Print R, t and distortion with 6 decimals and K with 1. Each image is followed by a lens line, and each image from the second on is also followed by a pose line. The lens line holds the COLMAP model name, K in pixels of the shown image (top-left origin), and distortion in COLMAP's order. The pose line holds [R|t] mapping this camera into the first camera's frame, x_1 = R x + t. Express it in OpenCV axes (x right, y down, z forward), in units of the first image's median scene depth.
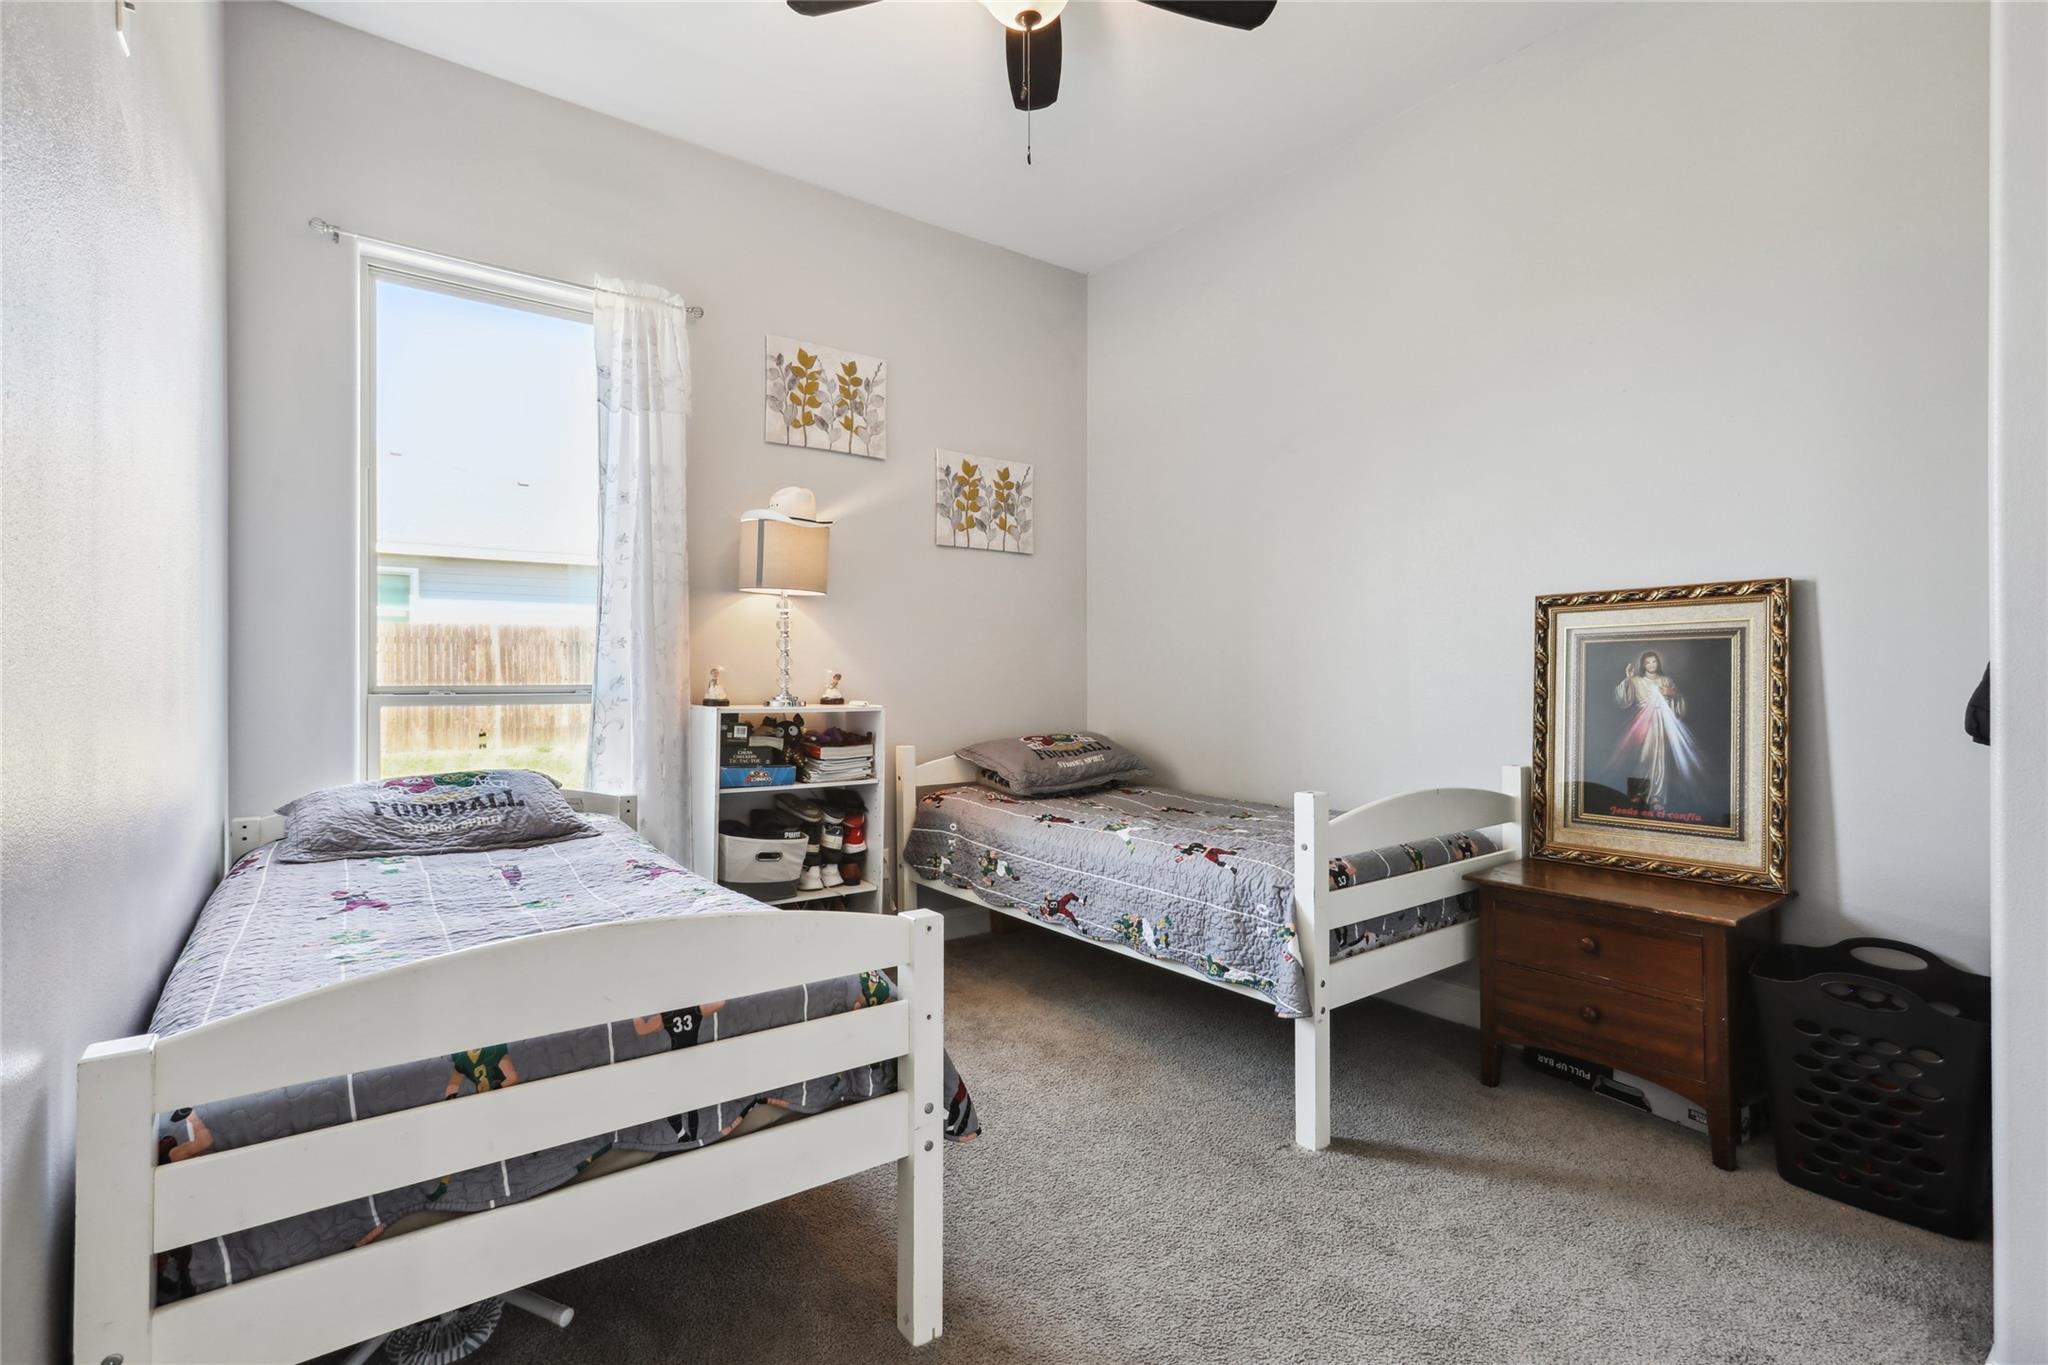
lens RADIAL K [[937.9, 0, 1017.6], [0, 937.9, 682.1], [0, 0, 1]] dist [-0.018922, 0.016342]
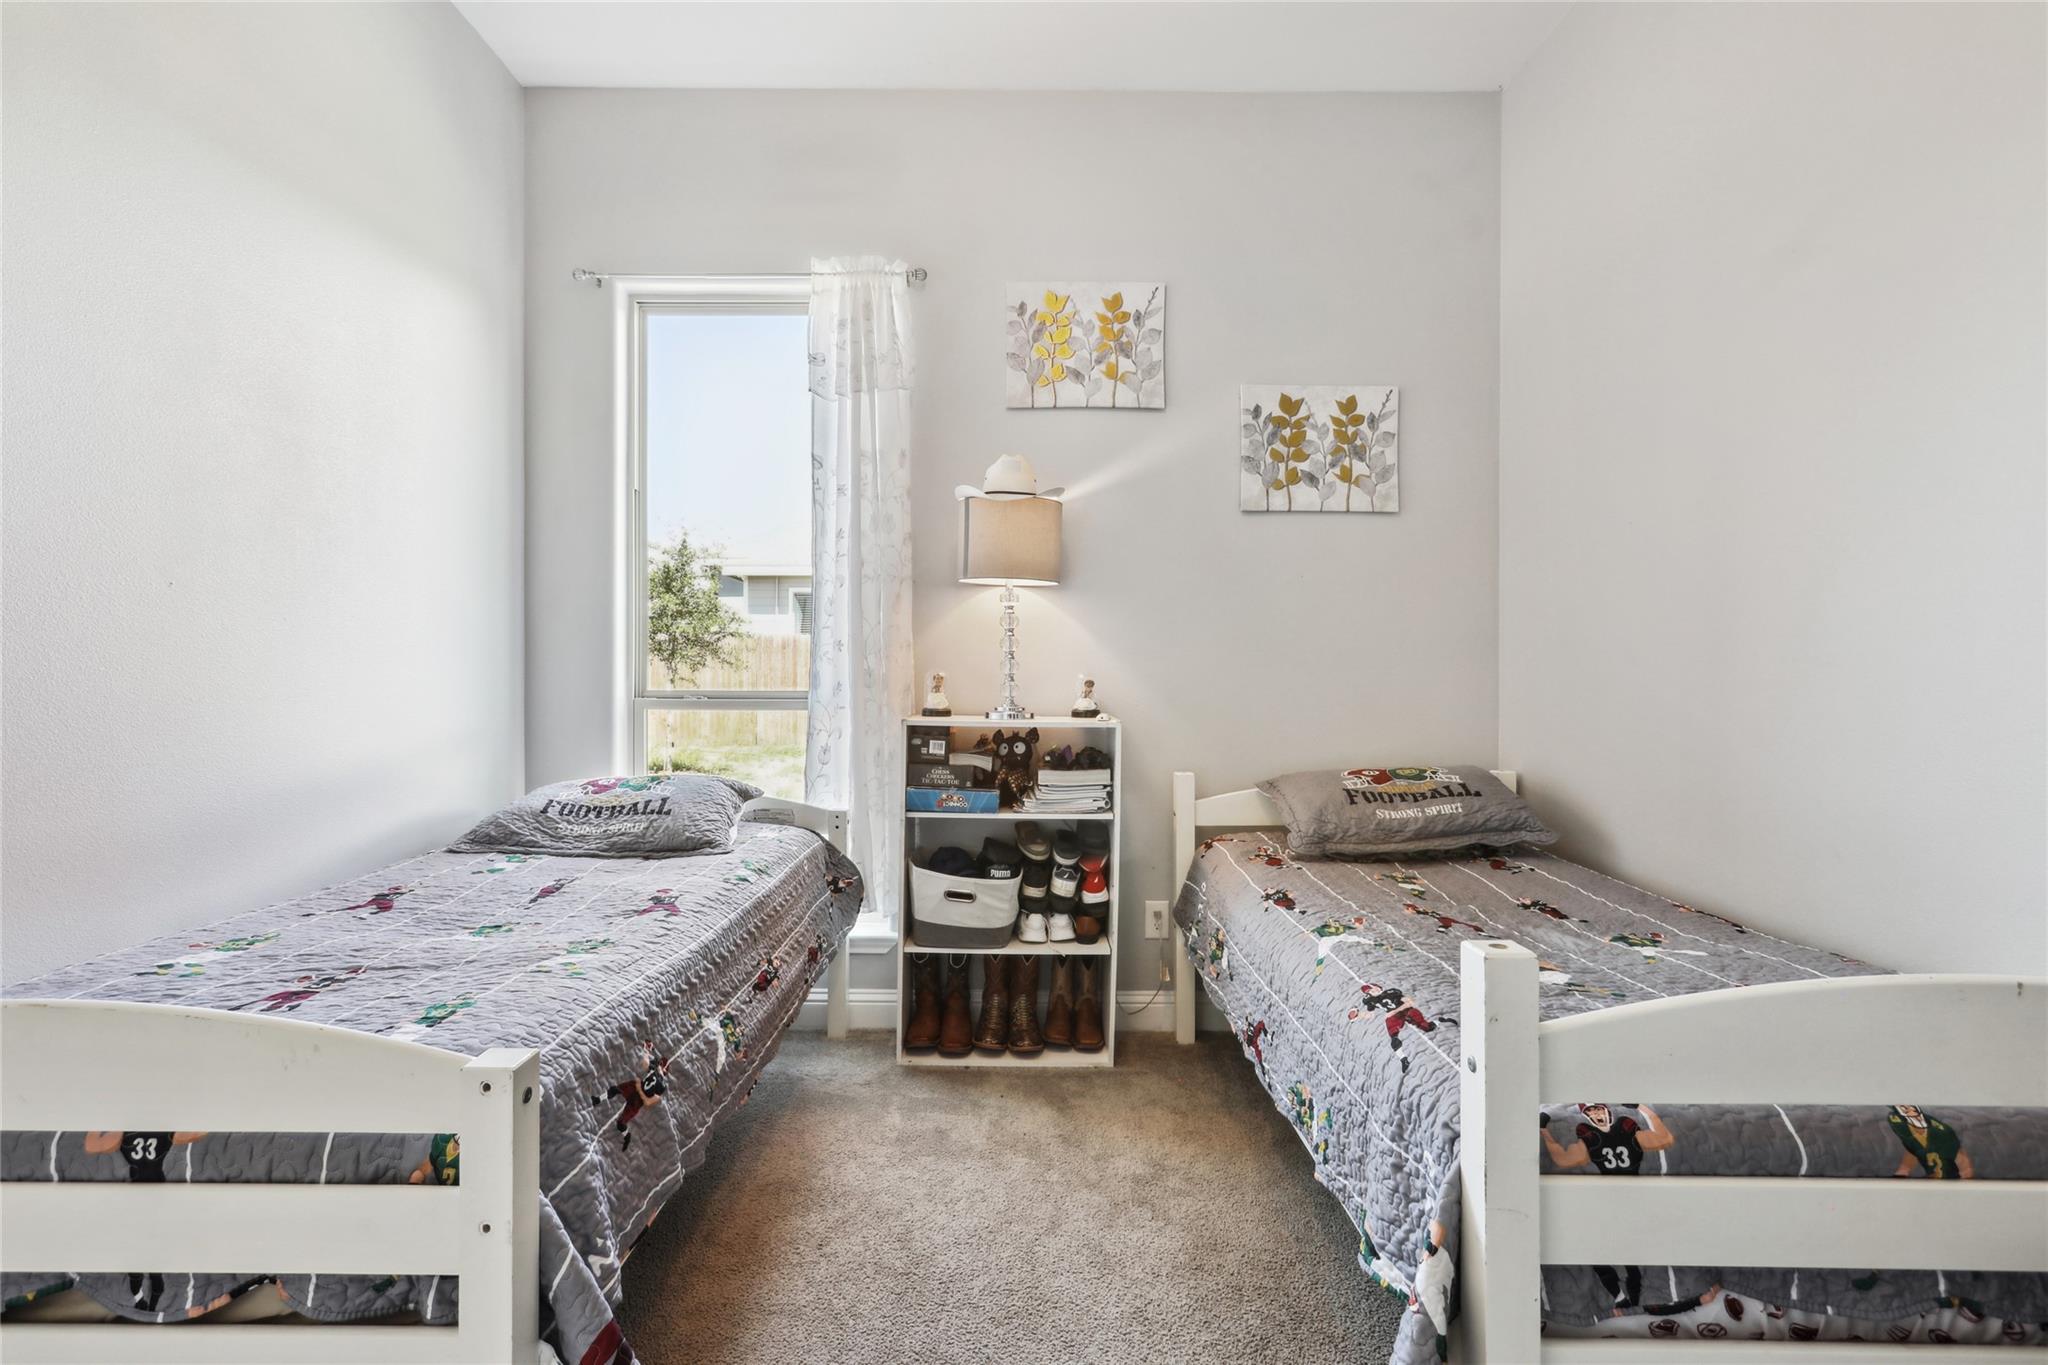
lens RADIAL K [[937.9, 0, 994.6], [0, 937.9, 692.0], [0, 0, 1]] dist [-0.018922, 0.016342]
pose [[0.804783, 0.007660, -0.593520, 0.252139], [-0.007043, 0.999970, 0.003356, -0.000636], [0.593528, 0.001480, 0.804812, 0.330042]]
